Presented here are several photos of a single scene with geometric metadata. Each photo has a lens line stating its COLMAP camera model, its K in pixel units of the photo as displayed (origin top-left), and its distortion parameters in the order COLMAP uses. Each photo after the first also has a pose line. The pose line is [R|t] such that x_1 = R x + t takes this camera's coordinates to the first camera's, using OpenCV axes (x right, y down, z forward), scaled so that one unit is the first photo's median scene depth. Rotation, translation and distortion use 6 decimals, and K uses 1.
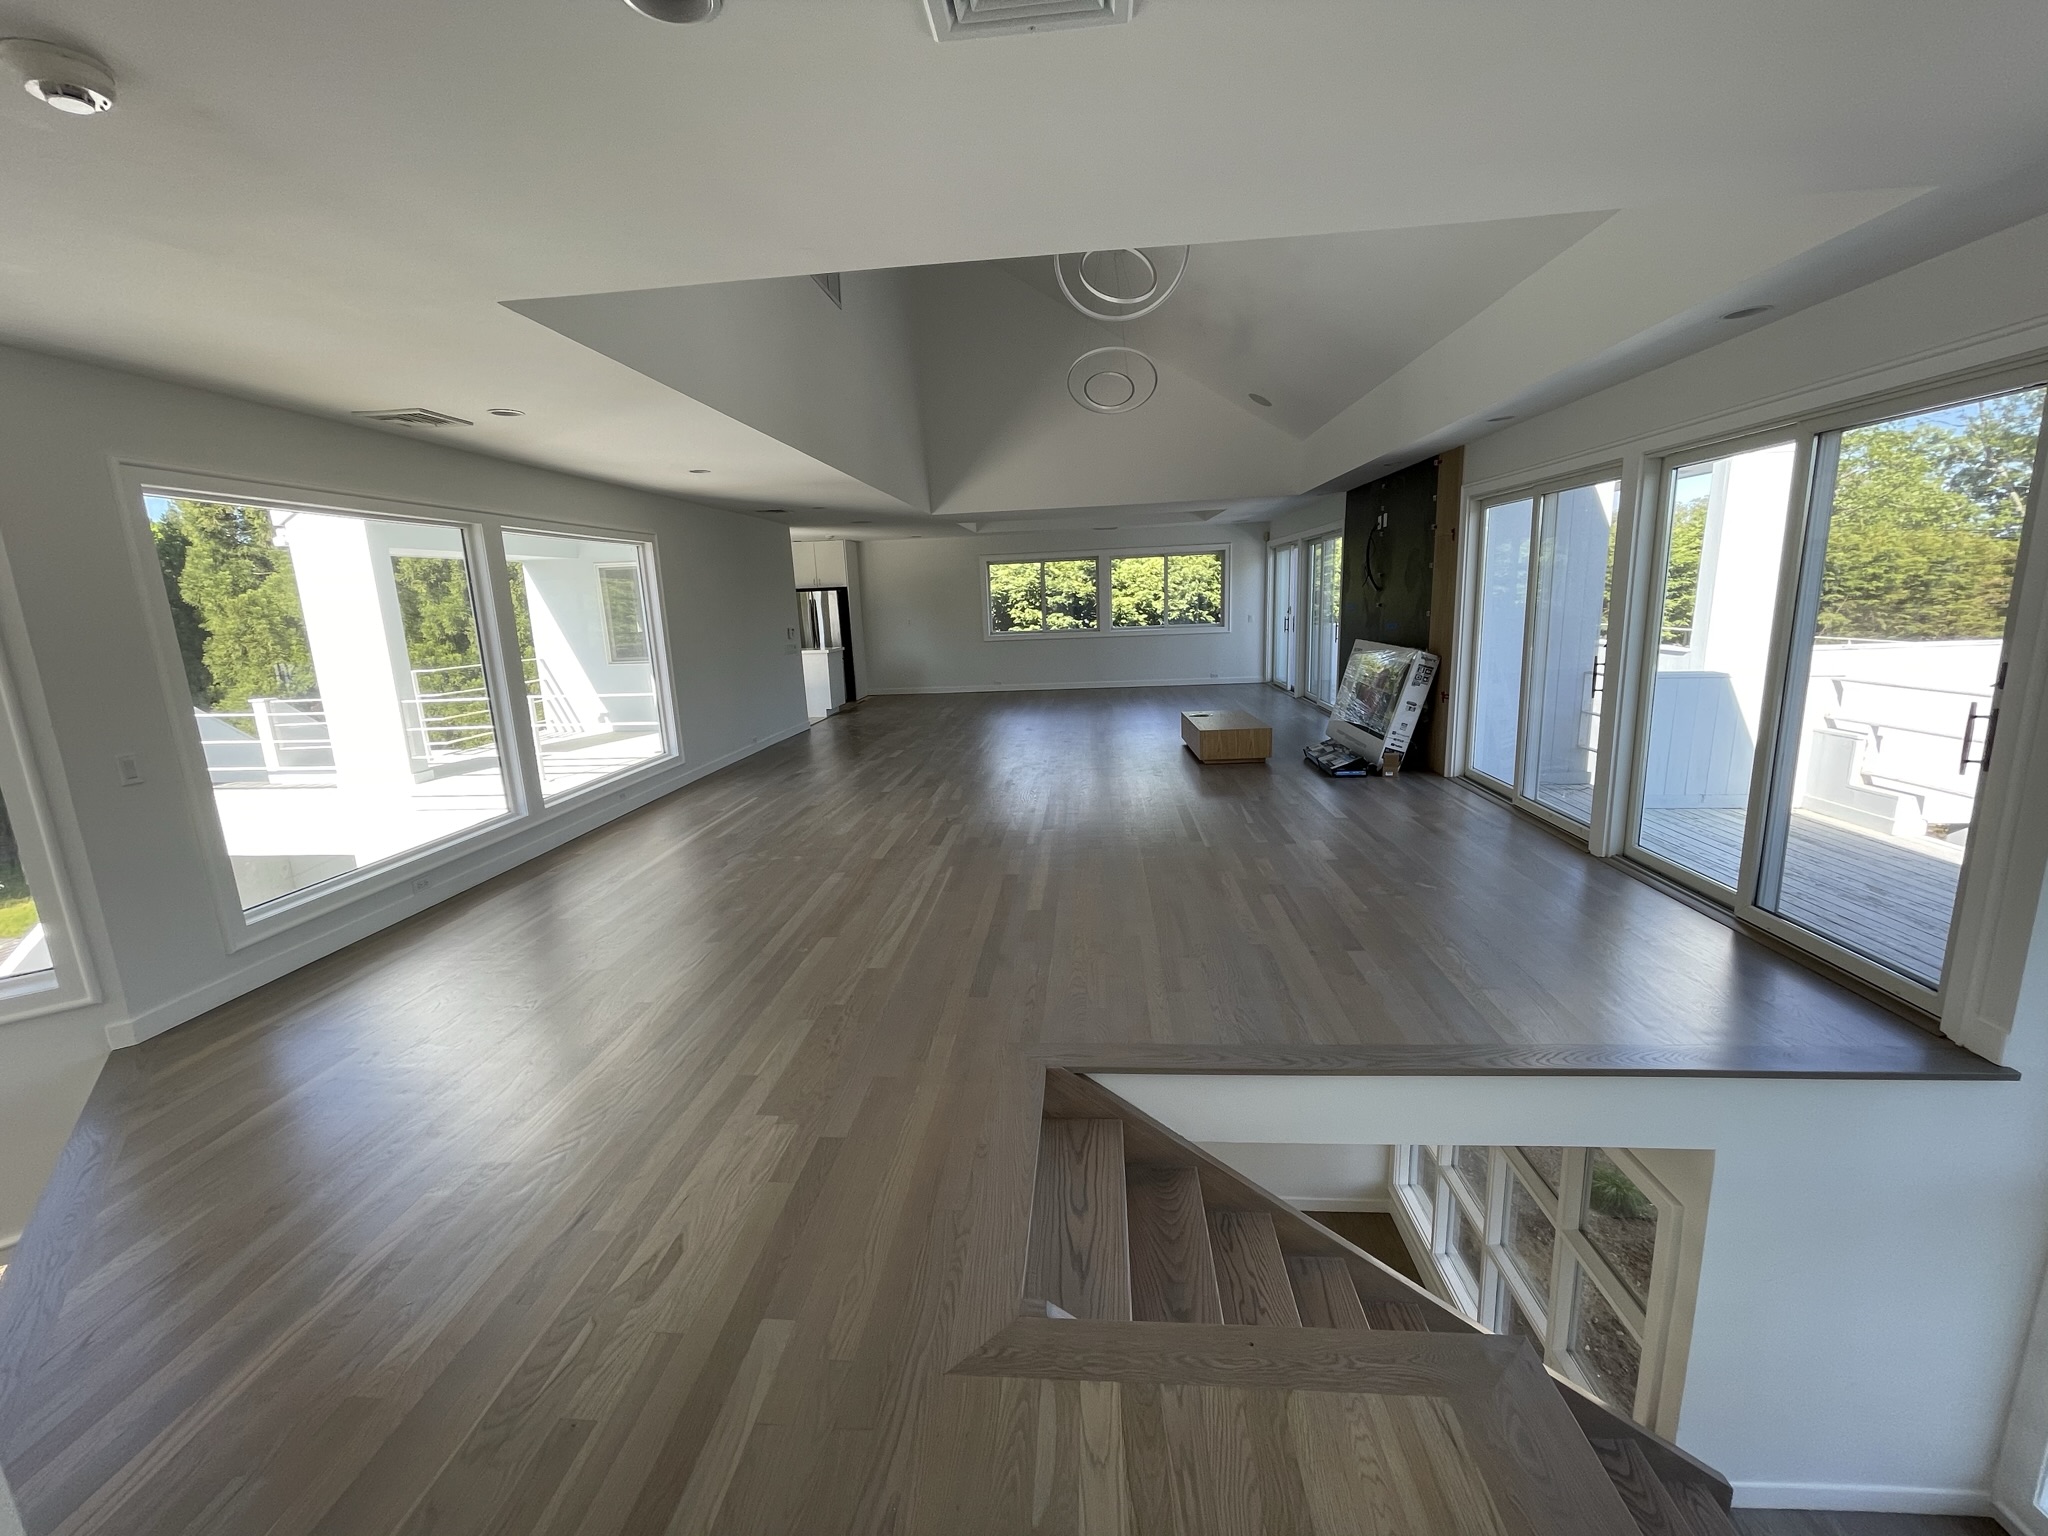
lens RADIAL K [[825.0, 0, 1022.1], [0, 825.0, 763.5], [0, 0, 1]] dist [-0.000682, 0.000072]
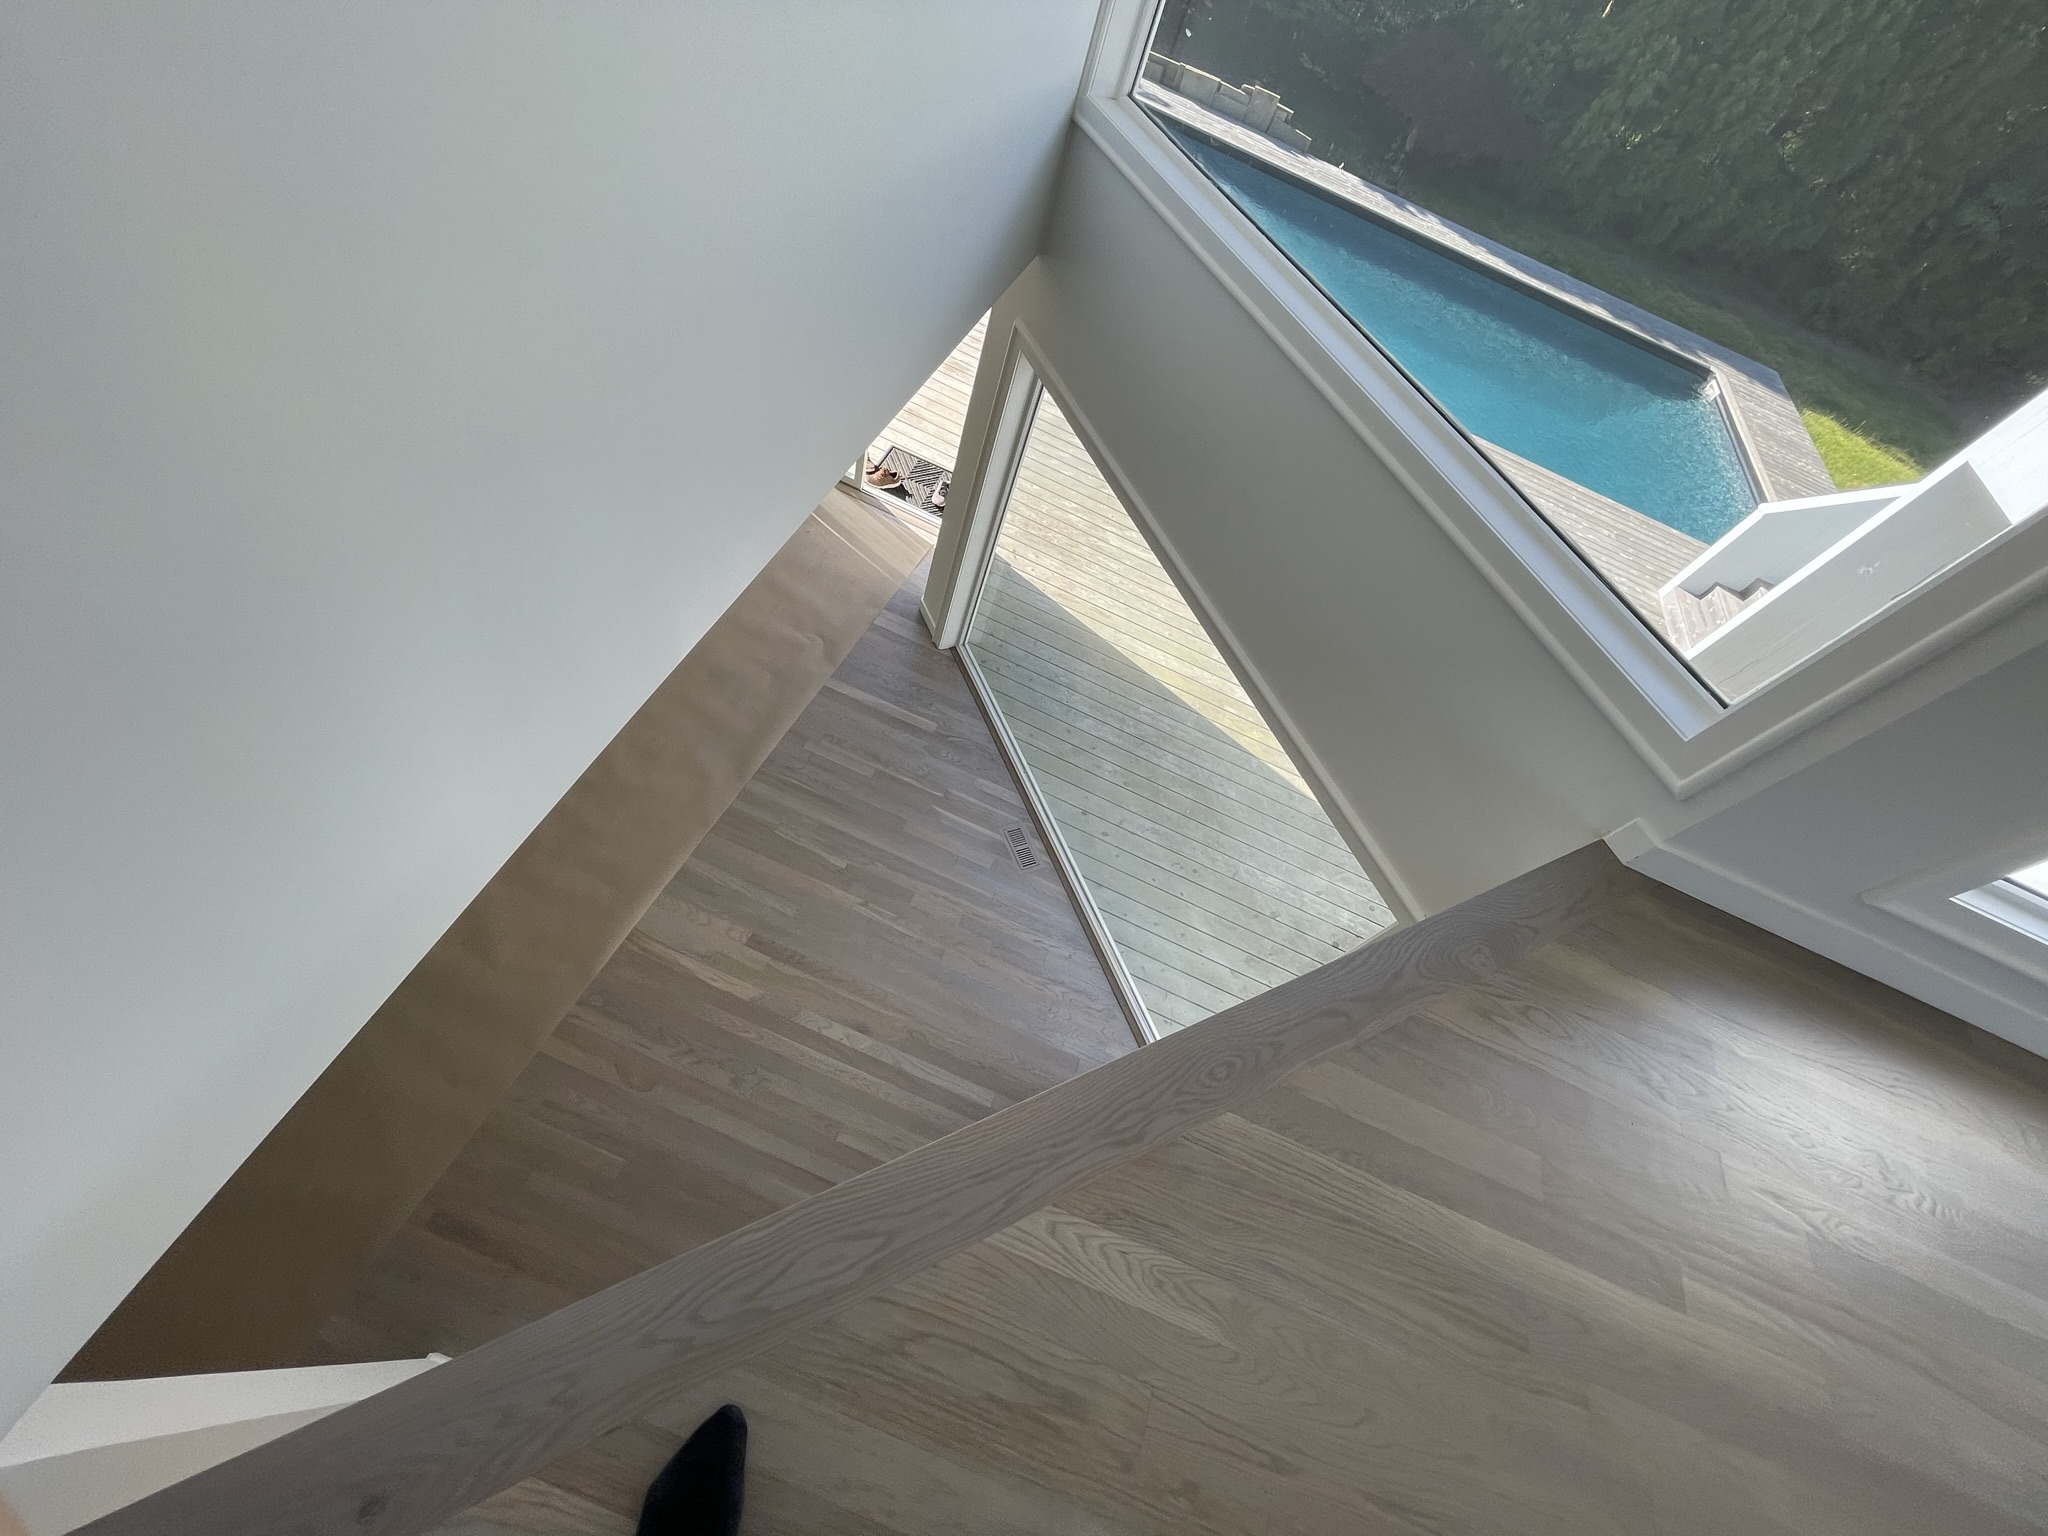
lens RADIAL K [[821.0, 0, 1020.7], [0, 821.0, 766.9], [0, 0, 1]] dist [-0.000859, 0.000006]
pose [[-0.251793, 0.785430, -0.565421, -0.373212], [-0.428383, 0.433436, 0.792856, 0.009678], [0.867806, 0.441852, 0.227329, 0.244999]]
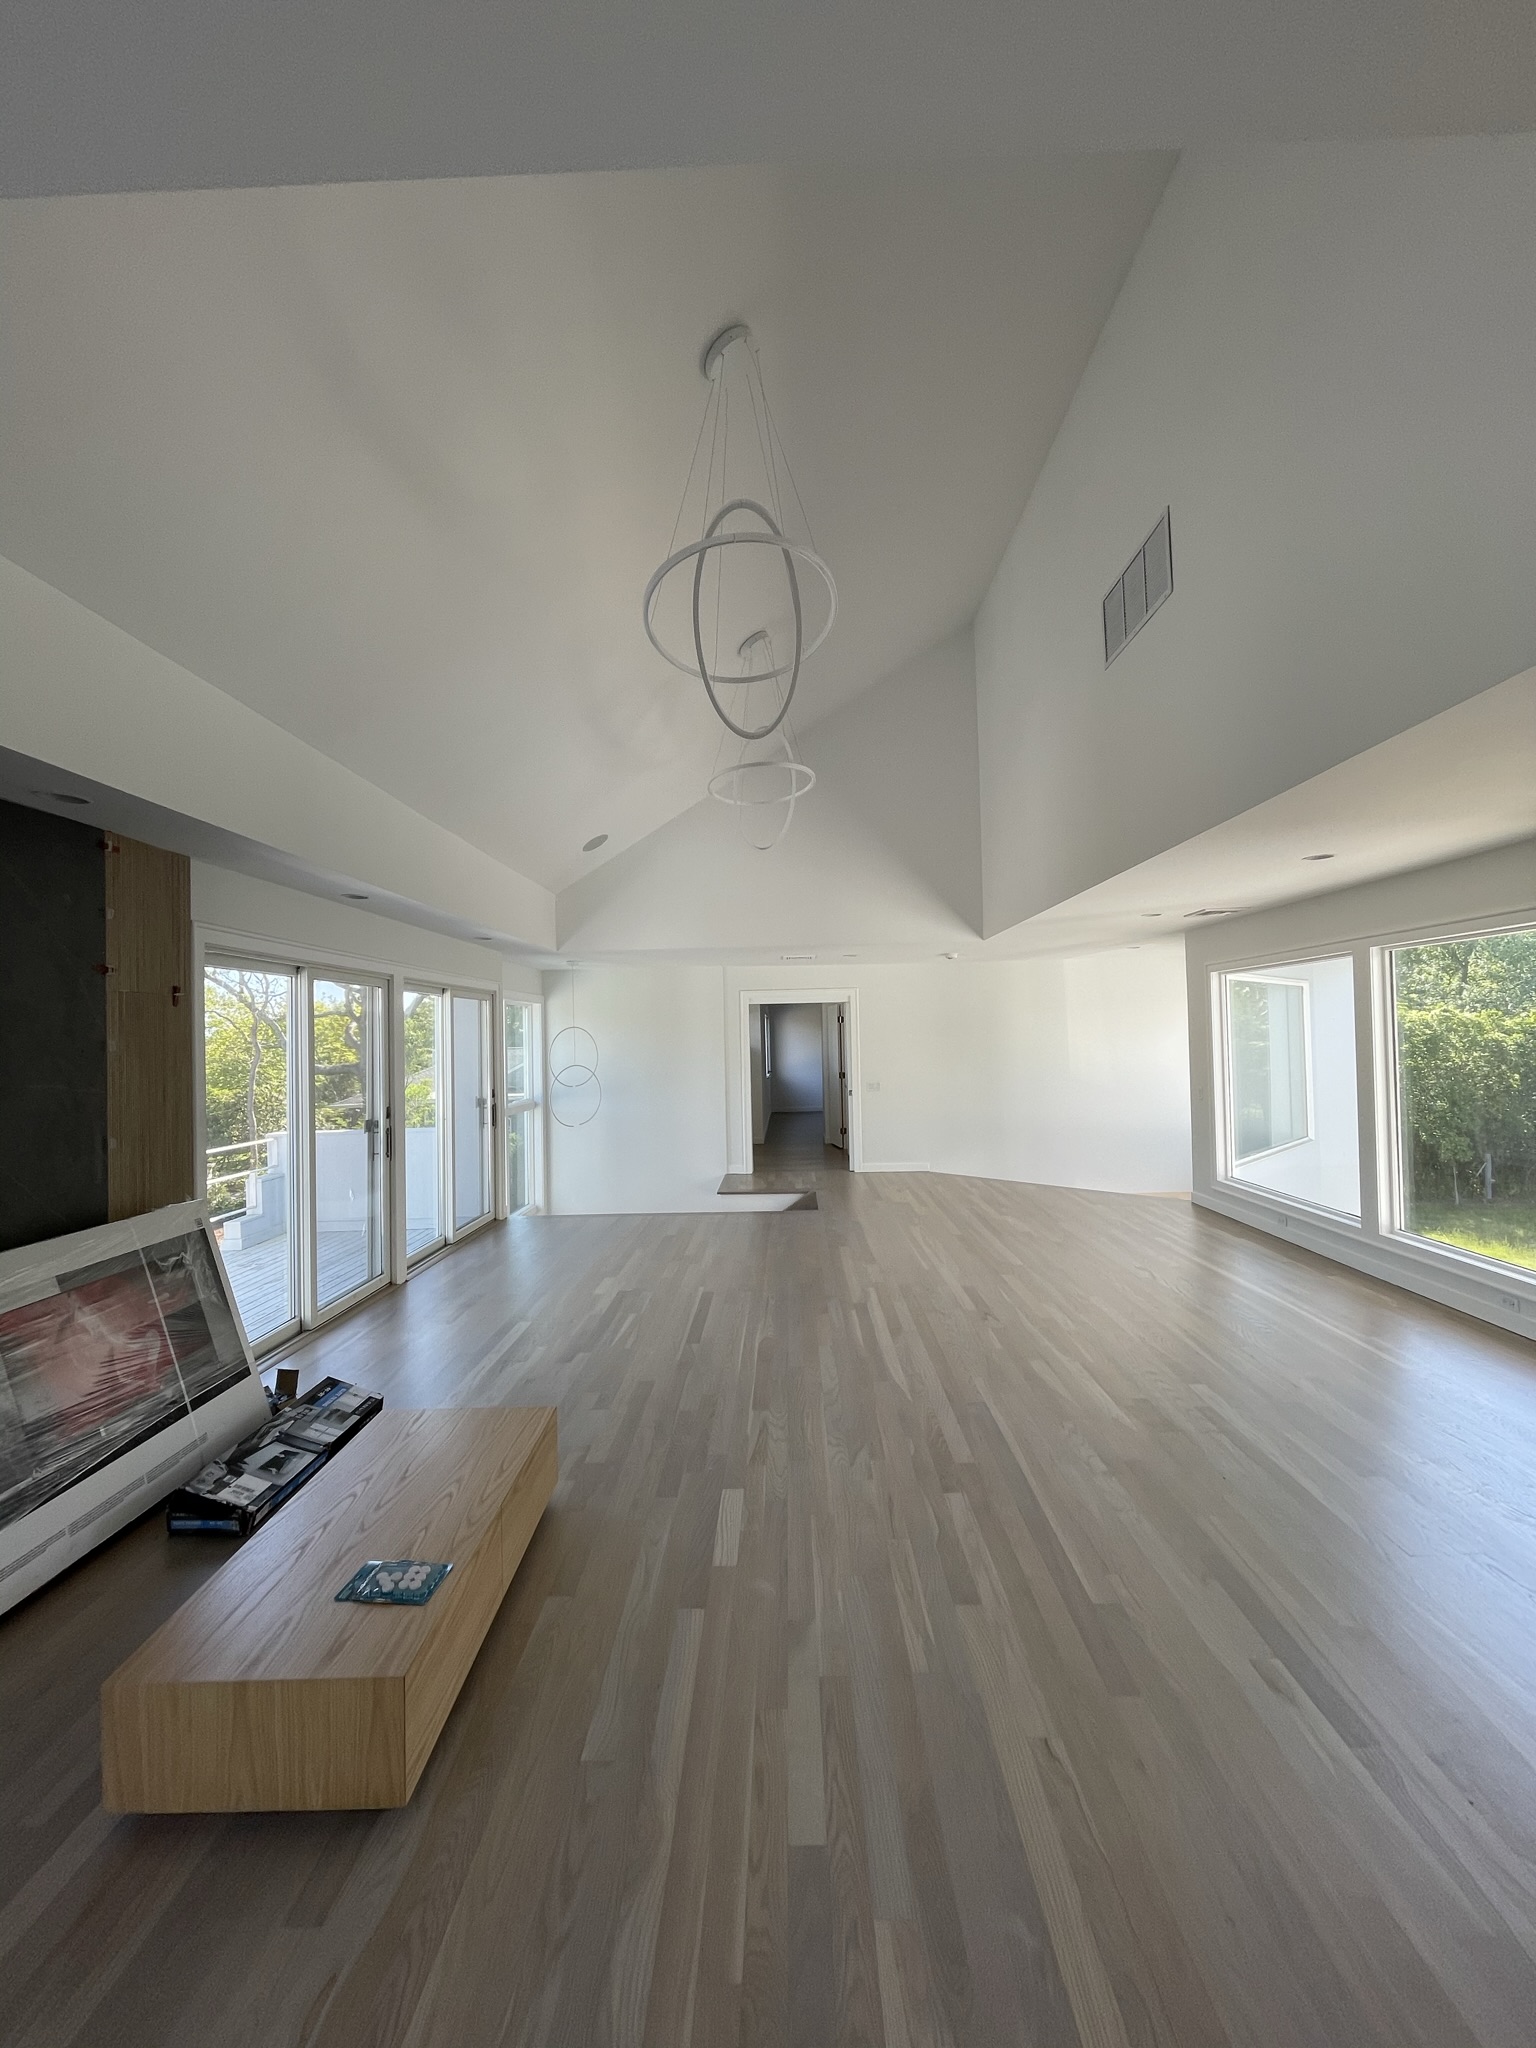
lens RADIAL K [[825.0, 0, 773.9], [0, 825.0, 1023.7], [0, 0, 1]] dist [-0.000682, 0.000072]
pose [[-0.995601, 0.064049, -0.068389, 0.162532], [0.050758, 0.982187, 0.180922, -0.378973], [0.078759, 0.176655, -0.981117, 1.779371]]
